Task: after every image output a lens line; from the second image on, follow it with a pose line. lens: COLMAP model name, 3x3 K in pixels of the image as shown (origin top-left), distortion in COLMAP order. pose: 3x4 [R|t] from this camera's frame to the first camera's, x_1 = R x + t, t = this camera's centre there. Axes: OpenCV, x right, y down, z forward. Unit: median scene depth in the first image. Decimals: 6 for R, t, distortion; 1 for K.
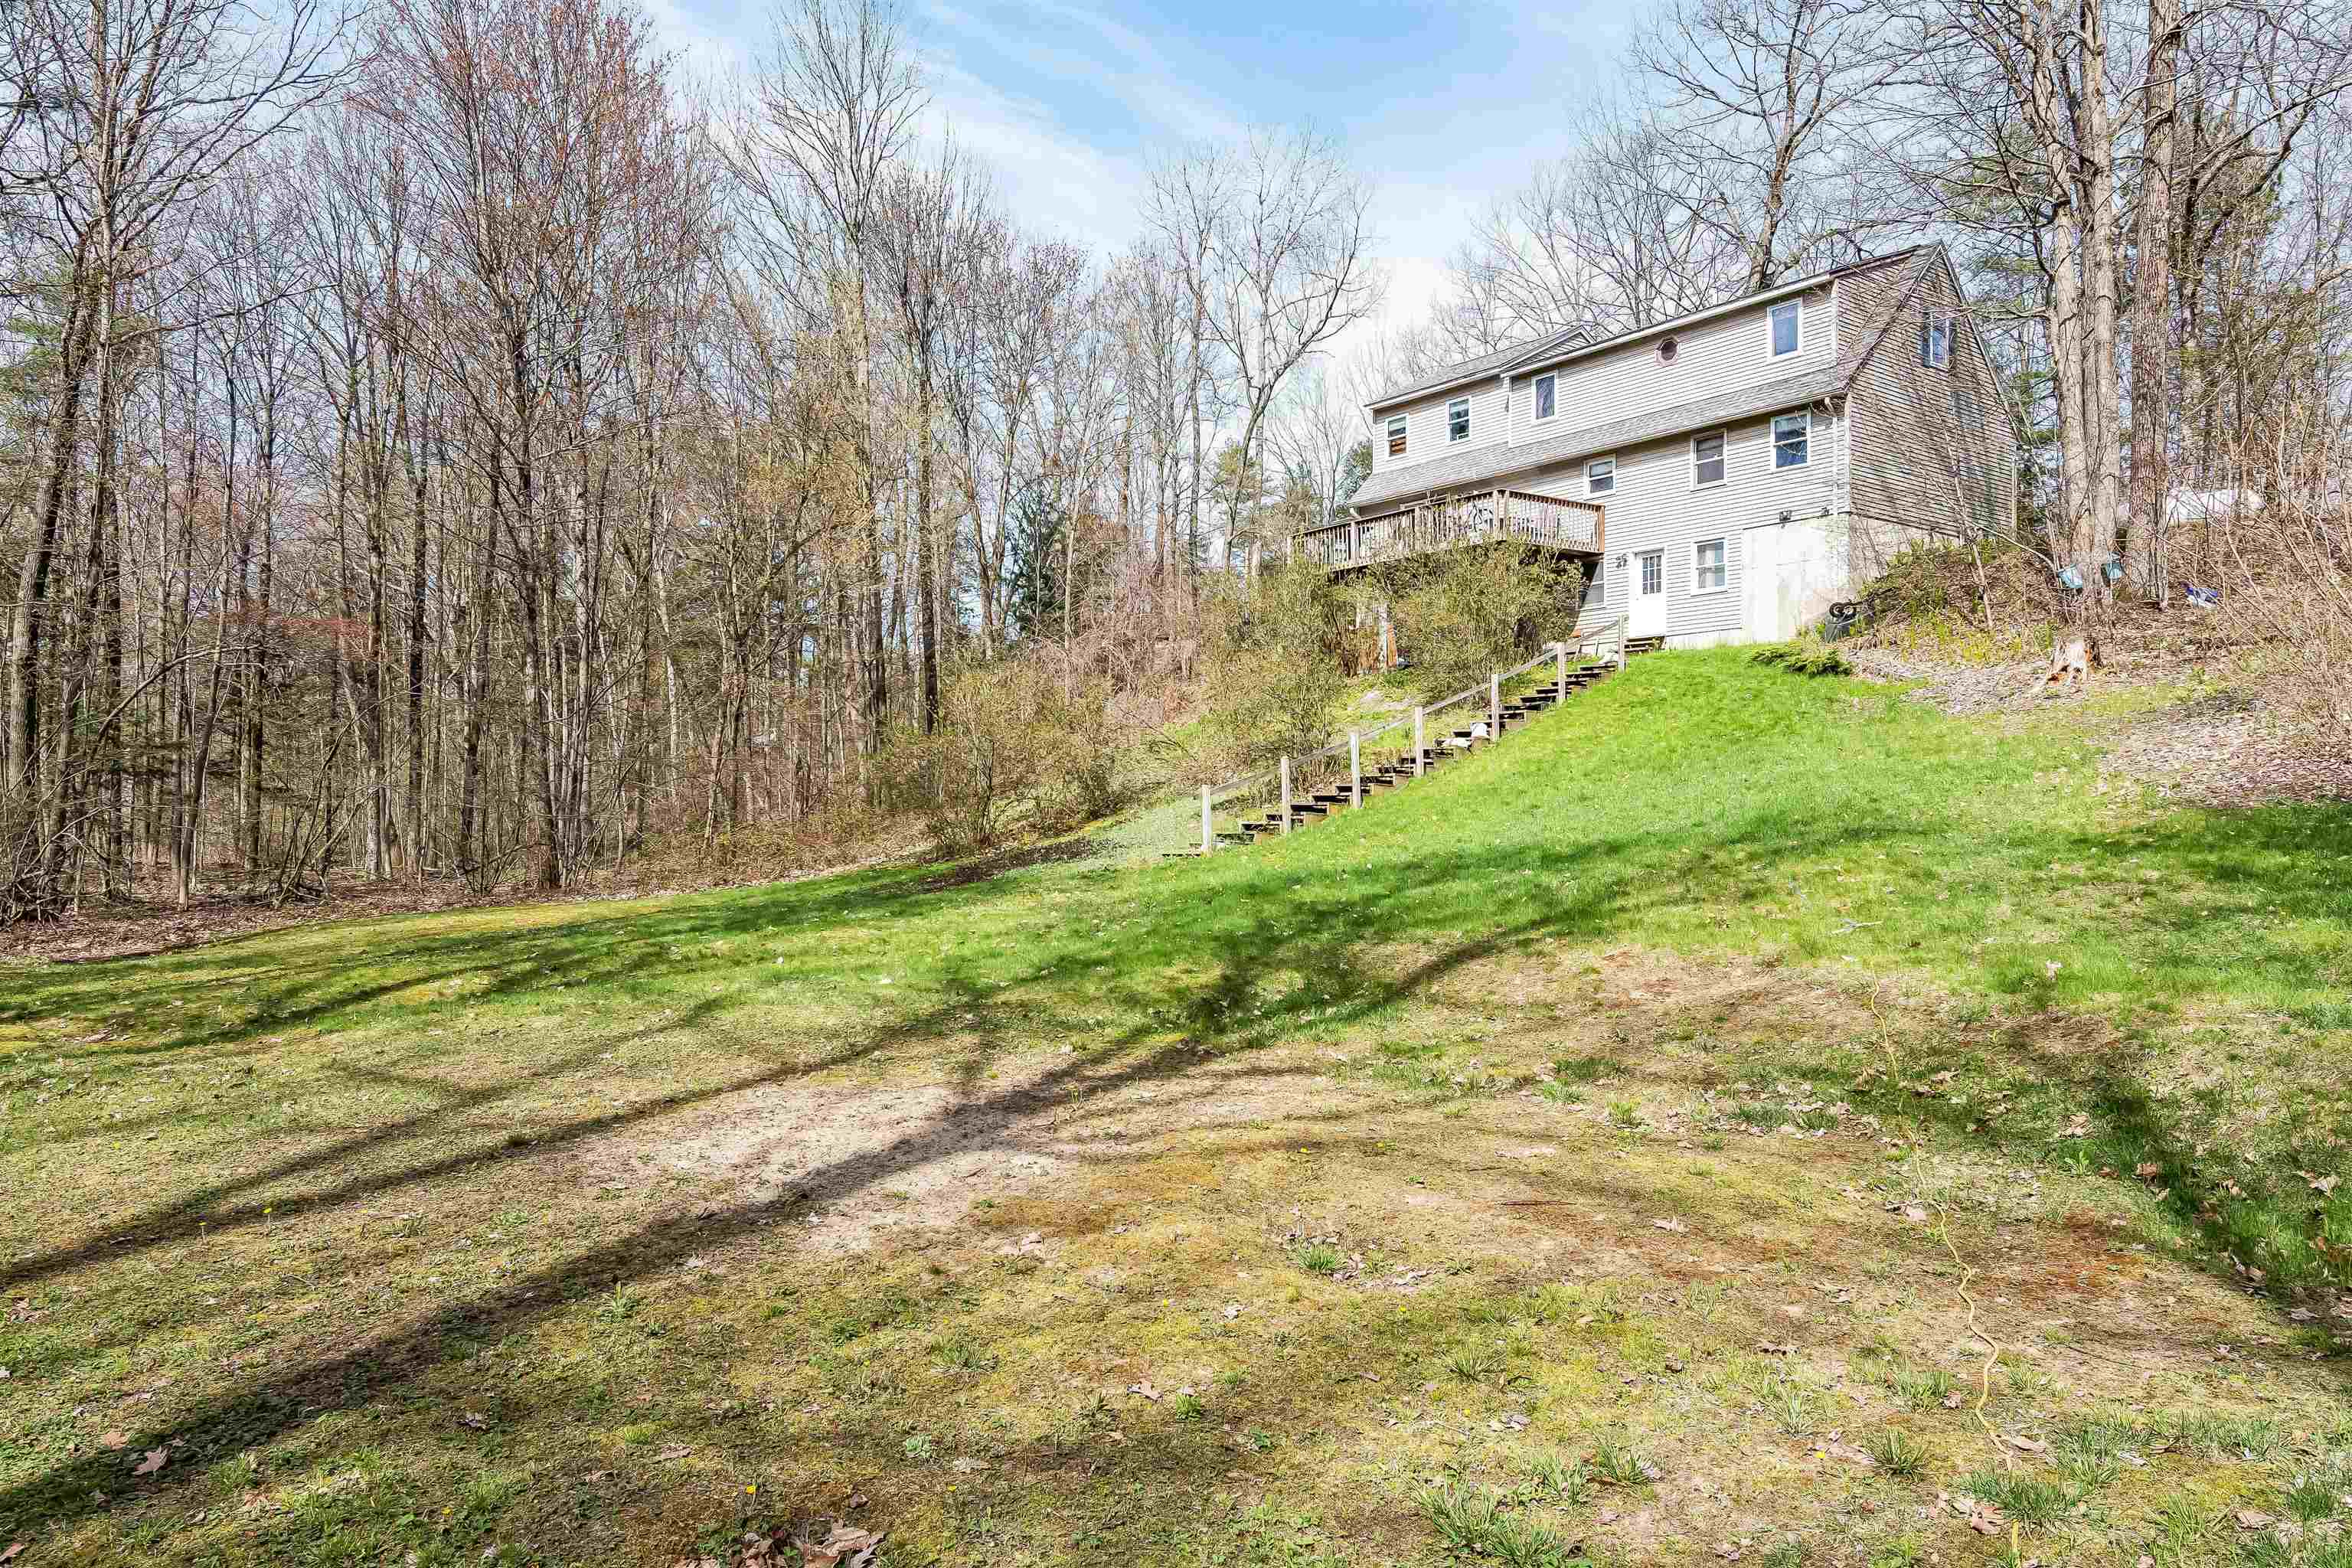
lens RADIAL K [[1412.4, 0, 1176.4], [0, 1412.4, 790.4], [0, 0, 1]] dist [0.016871, 0.002421]
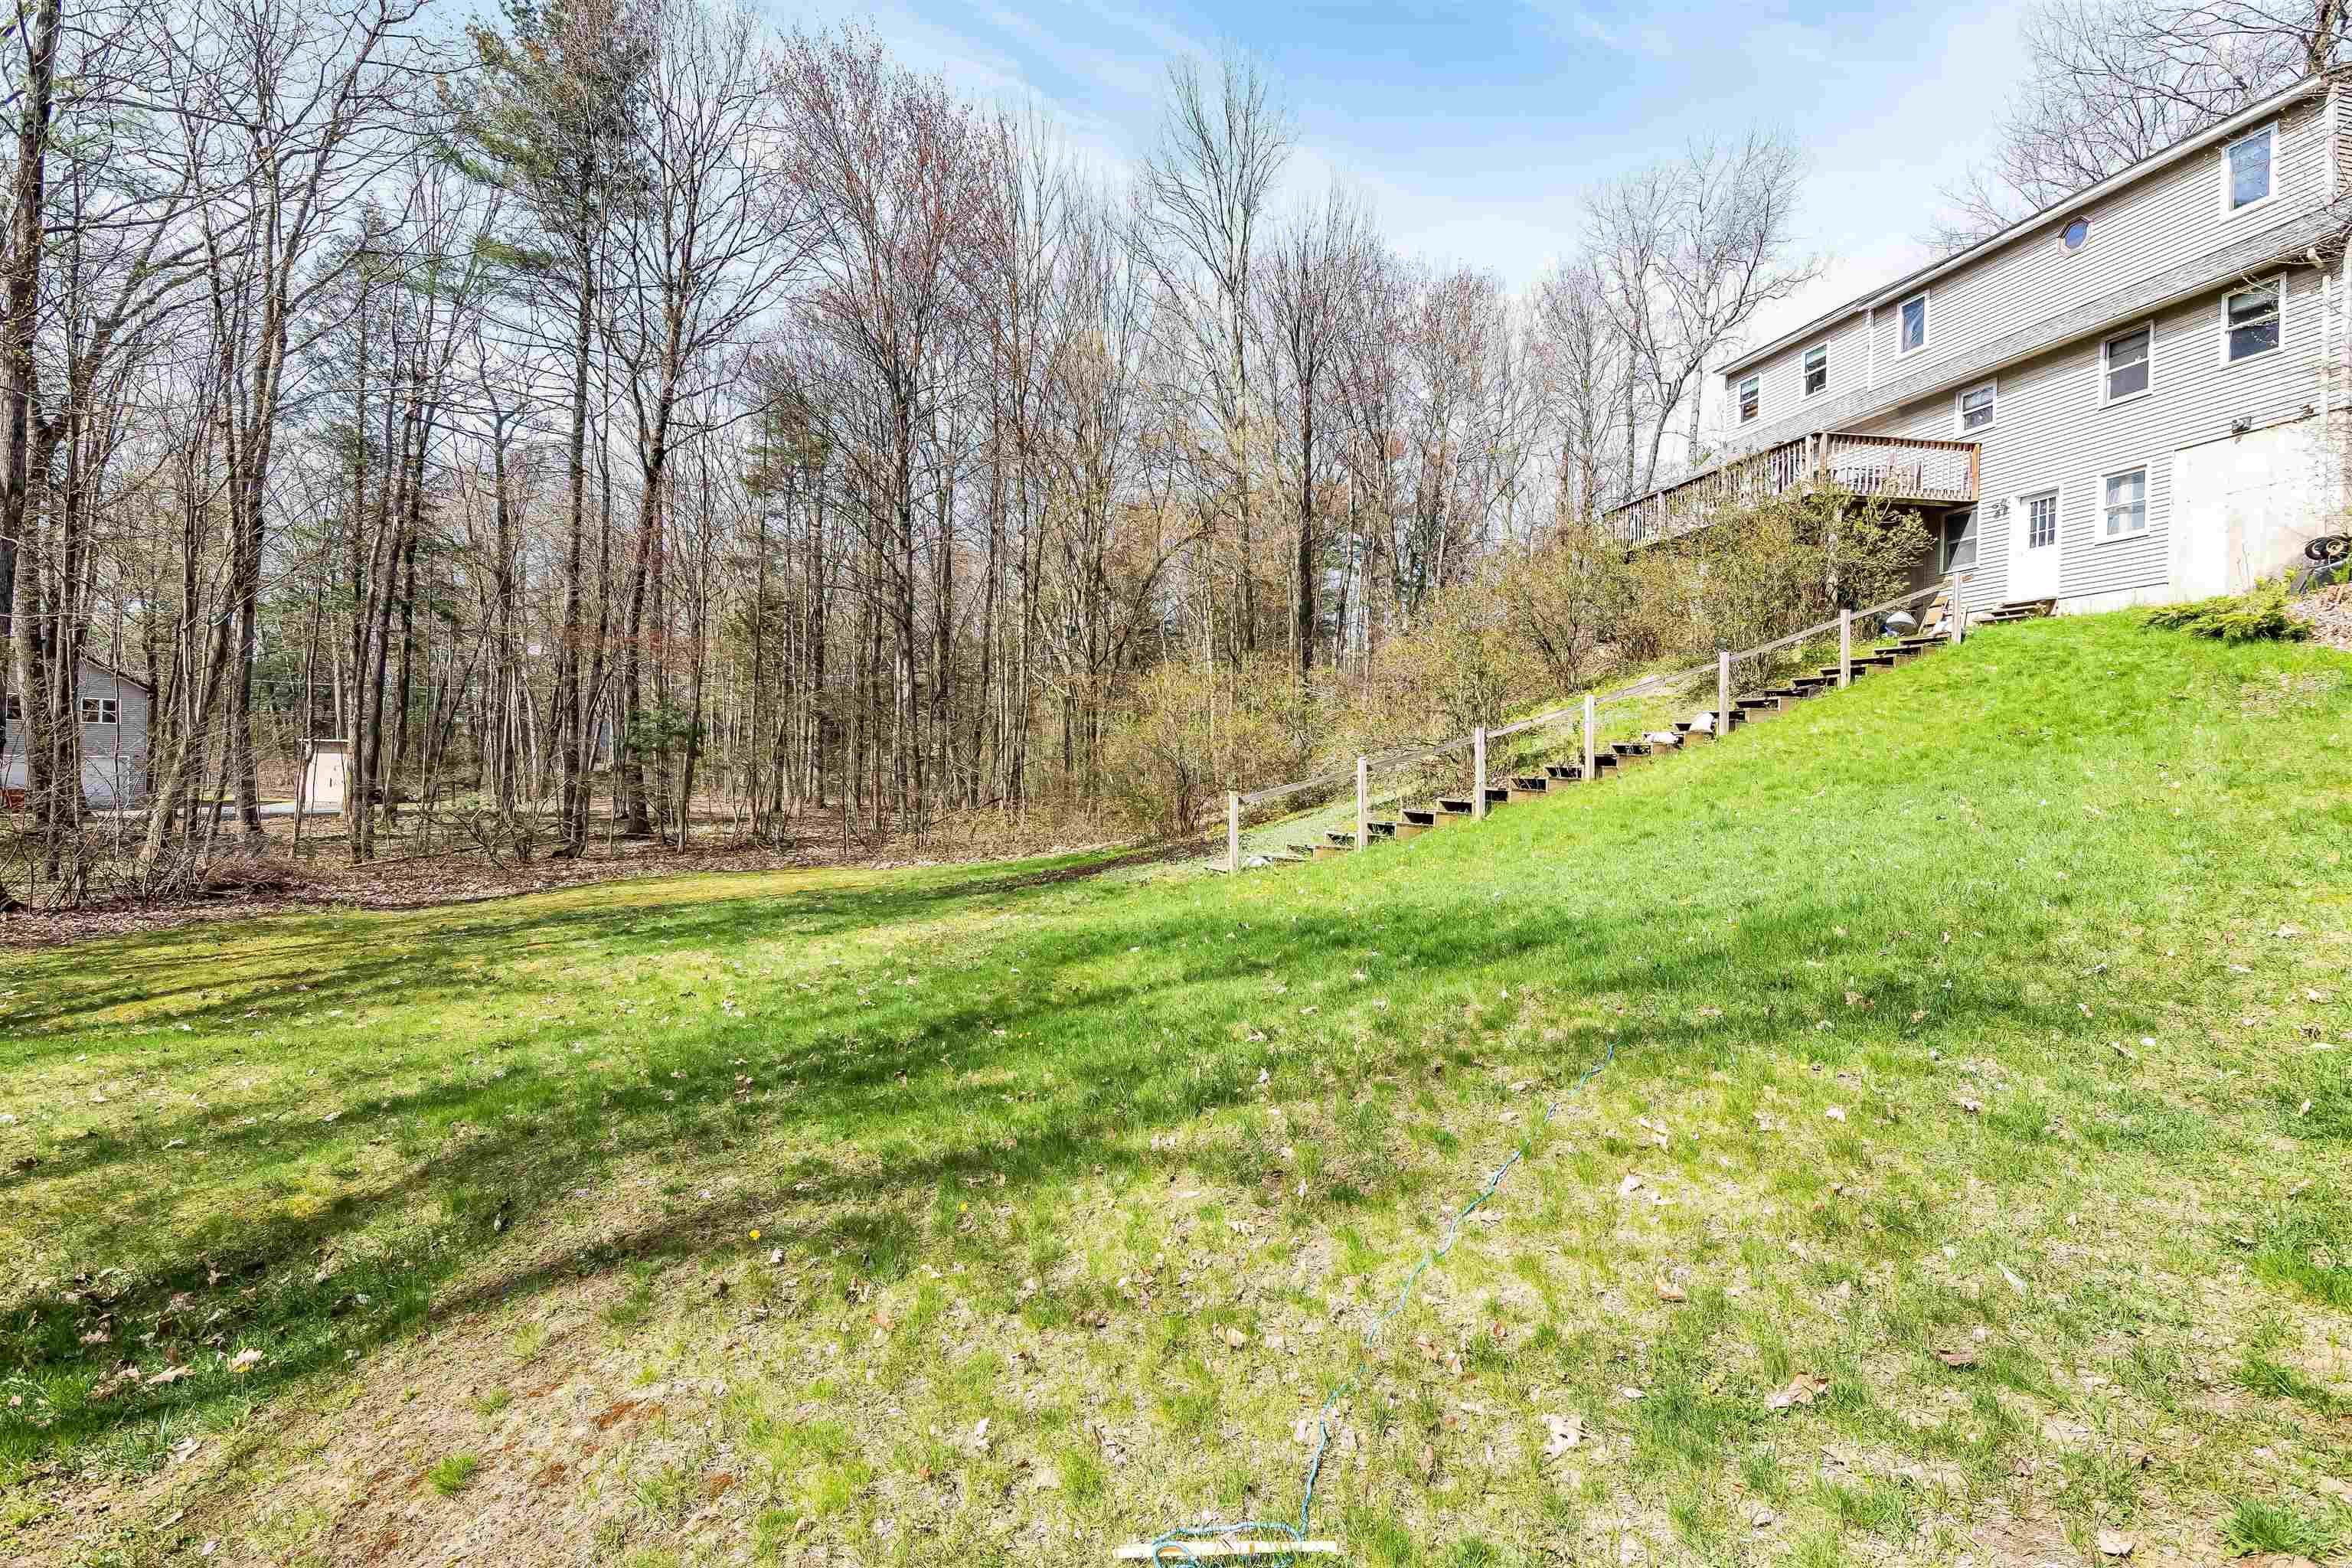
lens RADIAL K [[1092.4, 0, 1173.2], [0, 1092.4, 785.0], [0, 0, 1]] dist [-0.012351, -0.002317]
pose [[0.901337, 0.022664, -0.432524, 0.164887], [-0.012017, 0.999554, 0.027334, -0.016120], [0.432951, -0.019439, 0.901208, 0.242840]]
